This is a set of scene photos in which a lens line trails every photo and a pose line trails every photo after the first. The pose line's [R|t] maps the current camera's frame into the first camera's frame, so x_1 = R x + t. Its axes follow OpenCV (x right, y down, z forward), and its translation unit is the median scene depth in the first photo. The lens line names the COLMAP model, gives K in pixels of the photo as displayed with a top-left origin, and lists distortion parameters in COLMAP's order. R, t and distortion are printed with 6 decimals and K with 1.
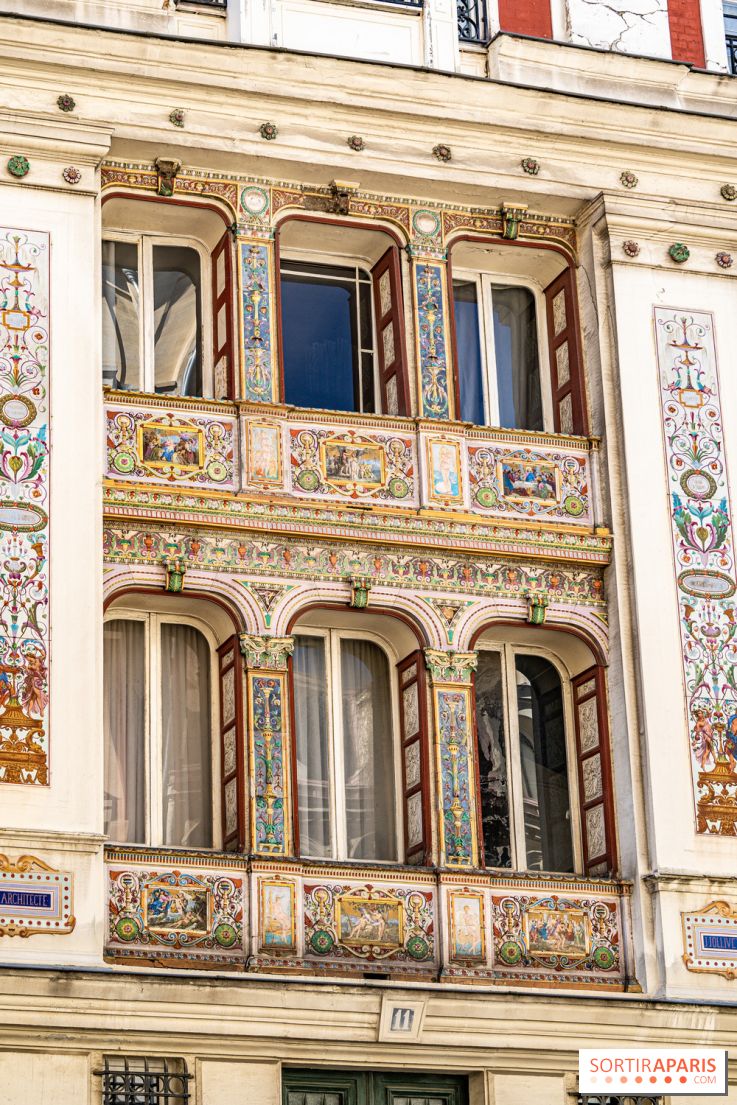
lens RADIAL K [[2935.2, 0, 85.6], [0, 2935.2, 549.5], [0, 0, 1]] dist [0.023984, 0.009969]
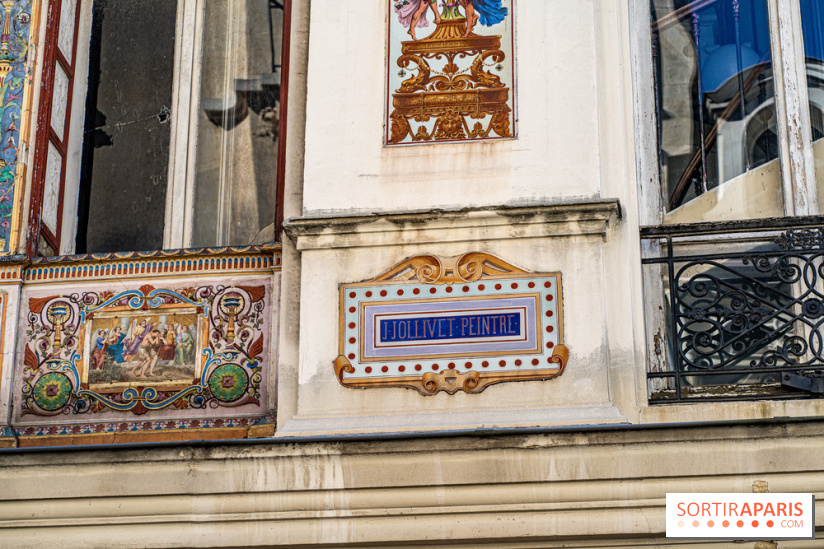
lens RADIAL K [[1934.0, 0, 412.0], [0, 1934.0, 274.5], [0, 0, 1]] dist [-0.010532, 0.100472]
pose [[0.917236, -0.150301, -0.368902, 0.342056], [0.127477, 0.988138, -0.085636, 0.154163], [0.377397, 0.031522, 0.925515, 0.682995]]
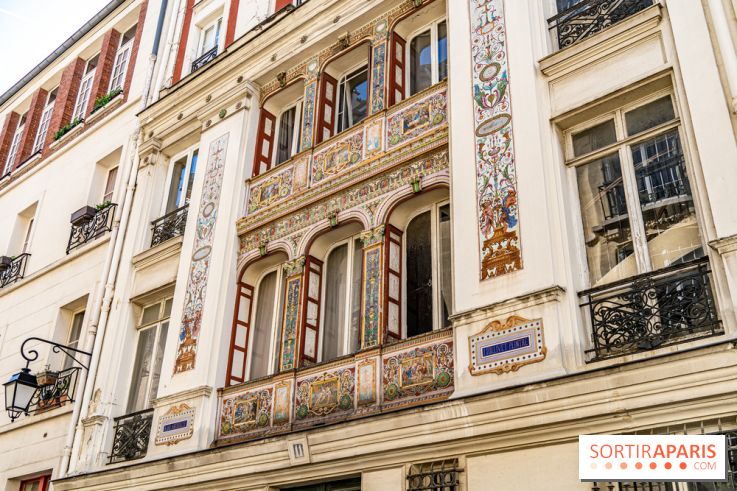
lens RADIAL K [[750.1, 0, 368.5], [0, 750.1, 245.5], [0, 0, 1]] dist [-0.002295, 0.006385]
pose [[0.560118, -0.375563, -0.738390, 0.460442], [0.253398, 0.926282, -0.278910, 0.172481], [0.788706, -0.030885, 0.613994, 0.740520]]
